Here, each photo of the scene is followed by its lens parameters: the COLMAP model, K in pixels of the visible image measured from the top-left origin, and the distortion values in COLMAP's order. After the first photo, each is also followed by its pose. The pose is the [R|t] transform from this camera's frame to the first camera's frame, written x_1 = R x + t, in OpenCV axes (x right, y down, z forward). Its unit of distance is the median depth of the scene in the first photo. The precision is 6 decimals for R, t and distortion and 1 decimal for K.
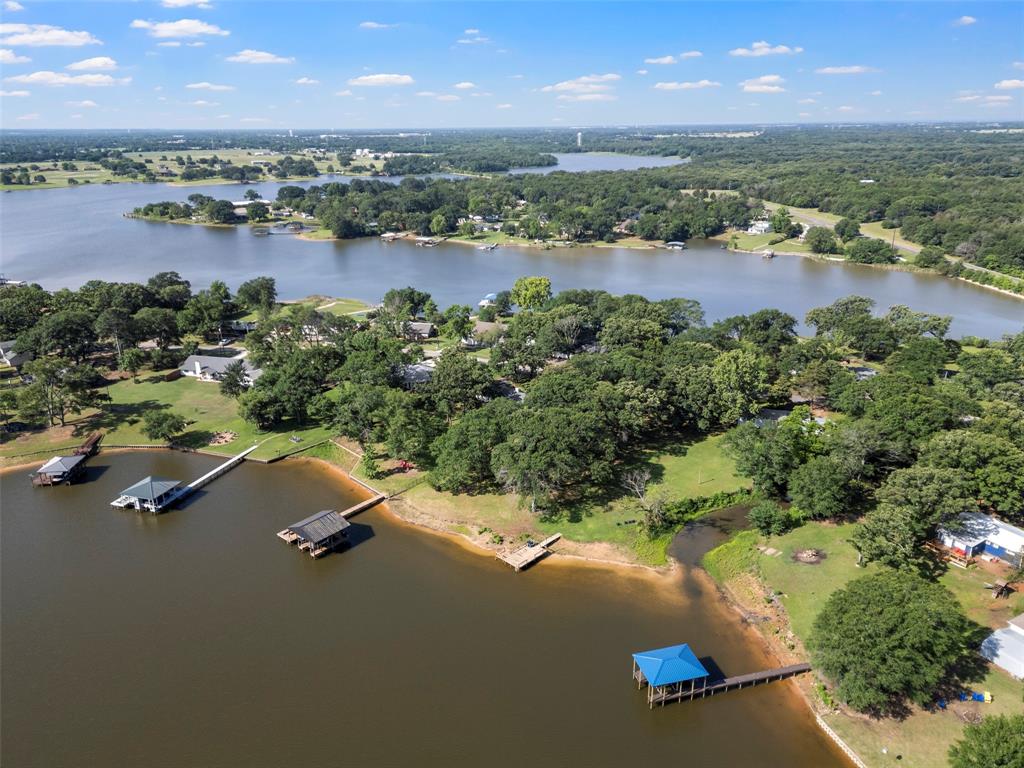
lens RADIAL K [[721.9, 0, 512.0], [0, 721.9, 384.0], [0, 0, 1]] dist [0.092030, -0.099782]
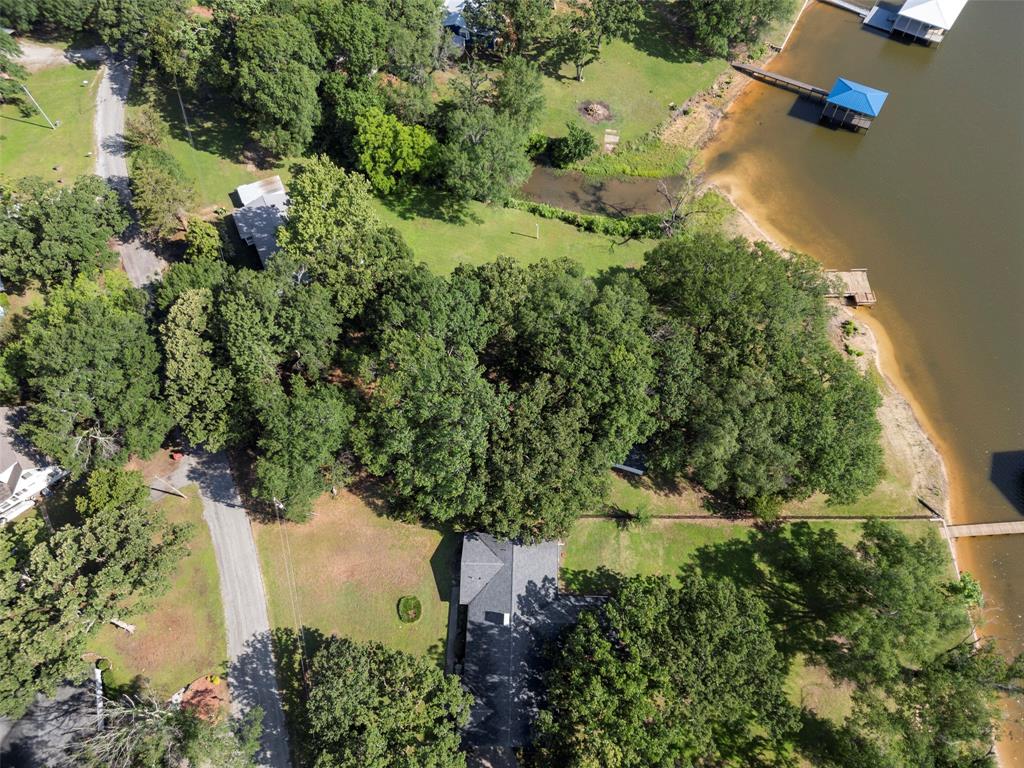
lens RADIAL K [[701.7, 0, 511.2], [0, 701.7, 385.7], [0, 0, 1]] dist [0.083386, -0.085975]
pose [[-0.697752, -0.614889, 0.367497, -0.046223], [0.266666, 0.253188, 0.929938, -0.305088], [-0.664855, 0.746865, -0.012692, 0.712355]]
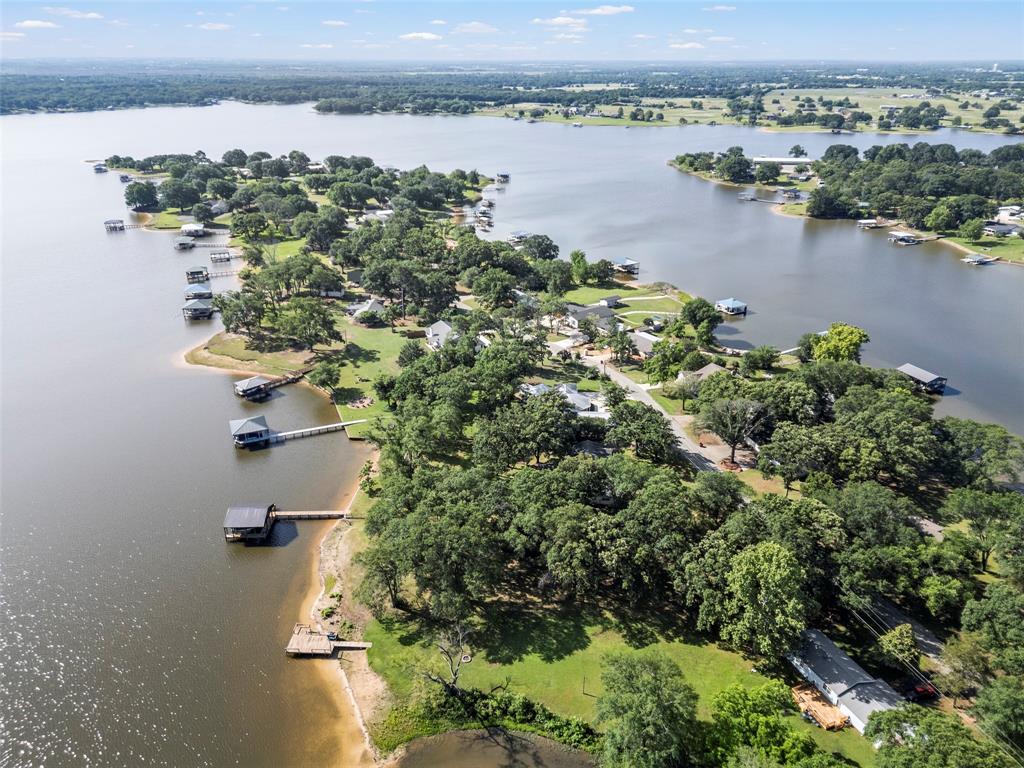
lens RADIAL K [[716.8, 0, 513.7], [0, 716.8, 381.5], [0, 0, 1]] dist [0.078441, -0.075489]
pose [[0.666841, 0.316516, -0.674641, 0.374642], [-0.260280, 0.947225, 0.187132, -0.169082], [0.698267, 0.050808, 0.714032, 0.267143]]
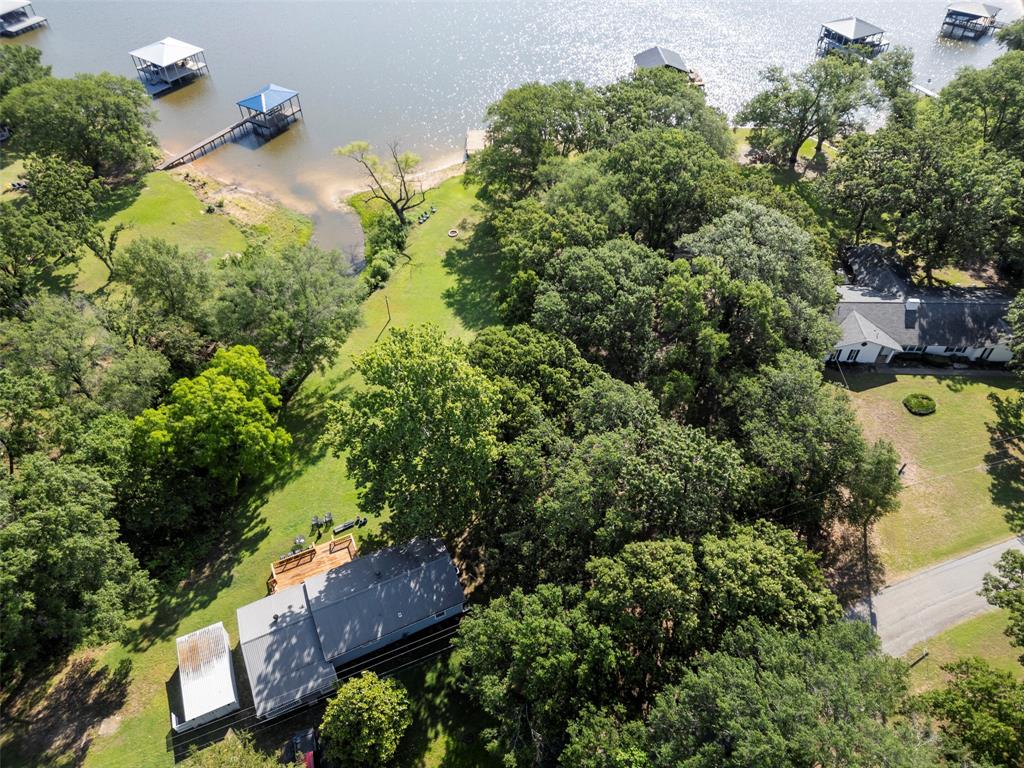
lens RADIAL K [[710.3, 0, 512.4], [0, 710.3, 381.8], [0, 0, 1]] dist [0.079555, -0.075036]
pose [[-0.722381, 0.512018, -0.464761, 0.294737], [-0.214936, 0.472560, 0.854687, -0.208606], [0.657243, 0.717304, -0.231317, 0.767891]]
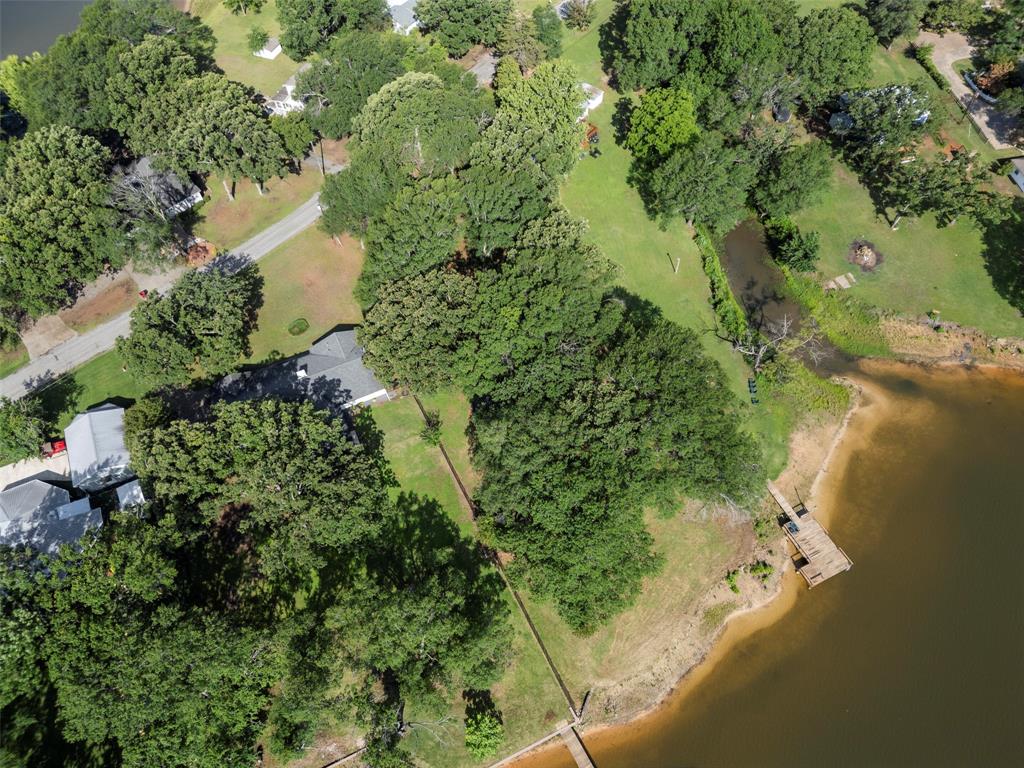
lens RADIAL K [[714.0, 0, 515.4], [0, 714.0, 381.0], [0, 0, 1]] dist [0.078830, -0.073107]
pose [[0.327990, -0.791203, 0.516159, -0.160896], [0.333464, 0.608180, 0.720361, -0.234090], [-0.883869, -0.064151, 0.463315, 0.501559]]
